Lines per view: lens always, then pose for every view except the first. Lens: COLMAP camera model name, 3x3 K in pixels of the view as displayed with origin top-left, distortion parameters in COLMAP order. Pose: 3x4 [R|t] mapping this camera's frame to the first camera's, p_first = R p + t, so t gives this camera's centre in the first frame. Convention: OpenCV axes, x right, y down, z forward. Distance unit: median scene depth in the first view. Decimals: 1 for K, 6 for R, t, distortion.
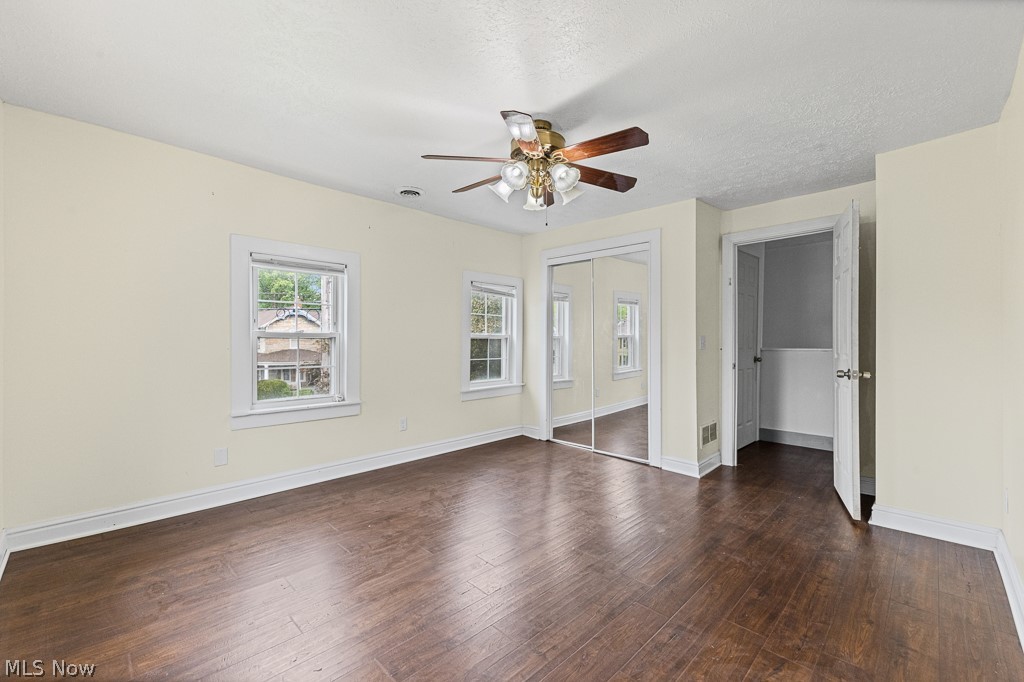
lens RADIAL K [[409.5, 0, 509.6], [0, 409.5, 341.3], [0, 0, 1]] dist [-0.000098, -0.000068]
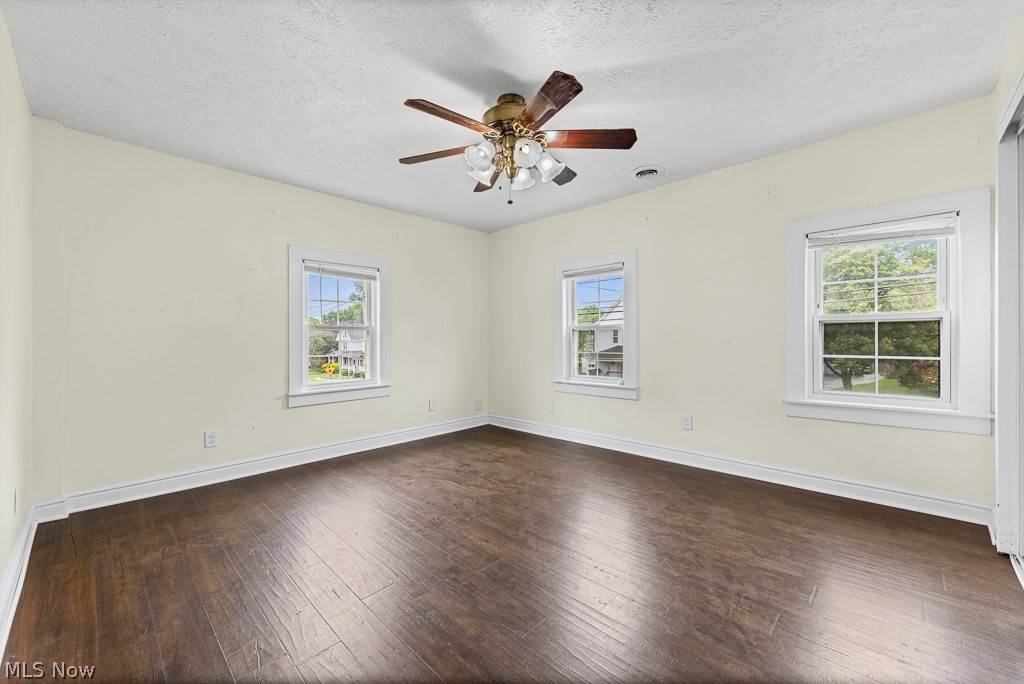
lens RADIAL K [[409.5, 0, 515.9], [0, 409.5, 337.5], [0, 0, 1]] dist [-0.000098, -0.000068]
pose [[0.027987, -0.002747, -0.999605, 0.768242], [0.010559, 0.999941, -0.002452, 0.018788], [0.999553, -0.010487, 0.028014, 0.739350]]
